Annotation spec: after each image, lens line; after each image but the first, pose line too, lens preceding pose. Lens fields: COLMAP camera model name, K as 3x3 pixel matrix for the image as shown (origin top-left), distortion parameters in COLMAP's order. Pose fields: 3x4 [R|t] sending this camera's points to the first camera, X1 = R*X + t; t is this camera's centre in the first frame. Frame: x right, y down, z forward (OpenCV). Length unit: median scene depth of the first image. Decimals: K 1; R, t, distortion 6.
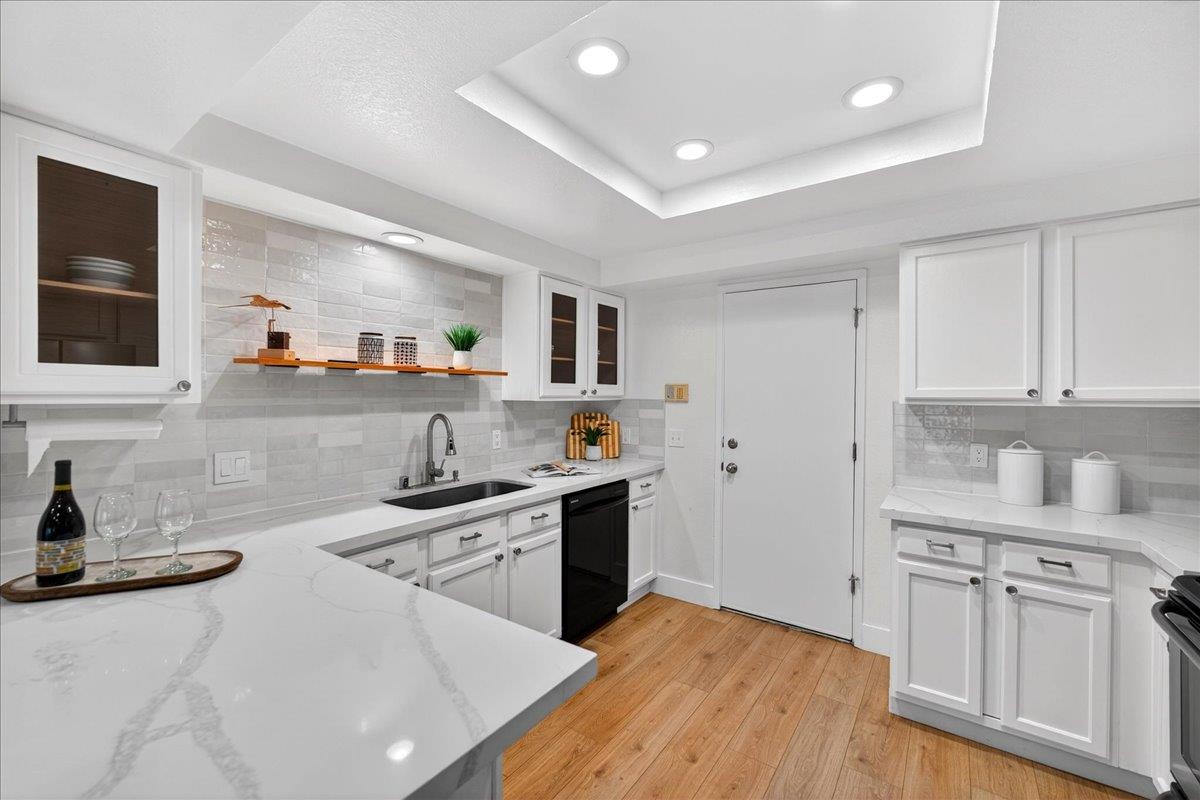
lens RADIAL K [[490.9, 0, 602.6], [0, 490.9, 390.3], [0, 0, 1]] dist [-0.003160, 0.000144]
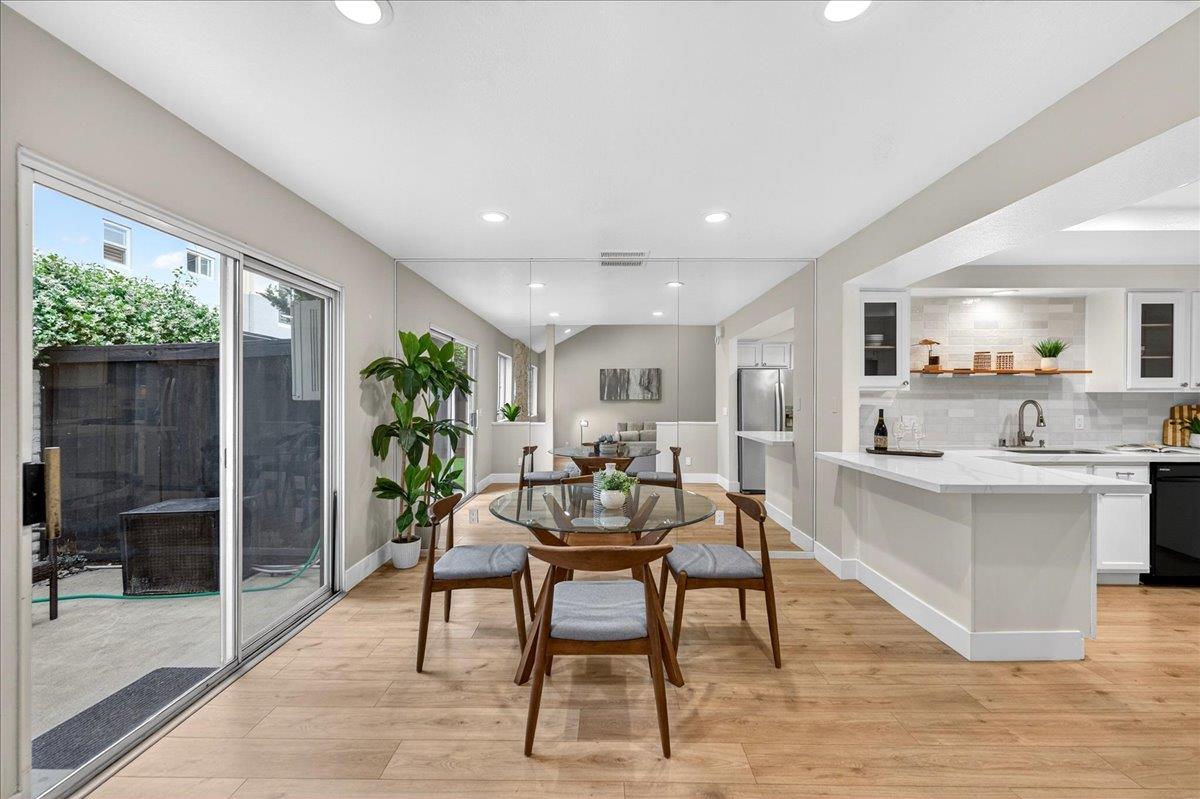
lens RADIAL K [[490.9, 0, 593.4], [0, 490.9, 402.2], [0, 0, 1]] dist [-0.003160, 0.000144]
pose [[0.563878, 0.003936, -0.825849, 0.156219], [0.007526, 0.999923, 0.009904, 0.028521], [0.825824, -0.011800, 0.563805, -0.956853]]
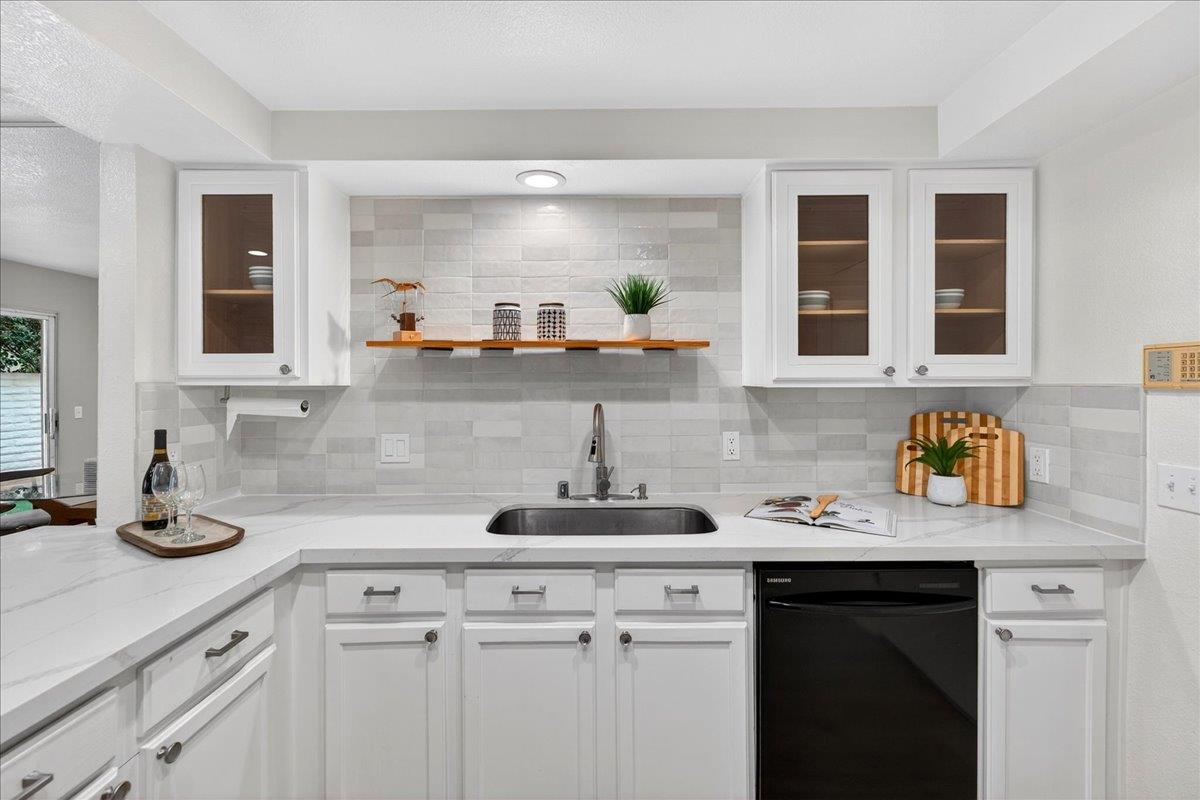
lens RADIAL K [[490.9, 0, 602.0], [0, 490.9, 383.2], [0, 0, 1]] dist [-0.003160, 0.000144]
pose [[0.577144, -0.007409, -0.816609, 0.262260], [0.010425, 0.999944, -0.001705, 0.018444], [0.816576, -0.007529, 0.577189, 0.562911]]
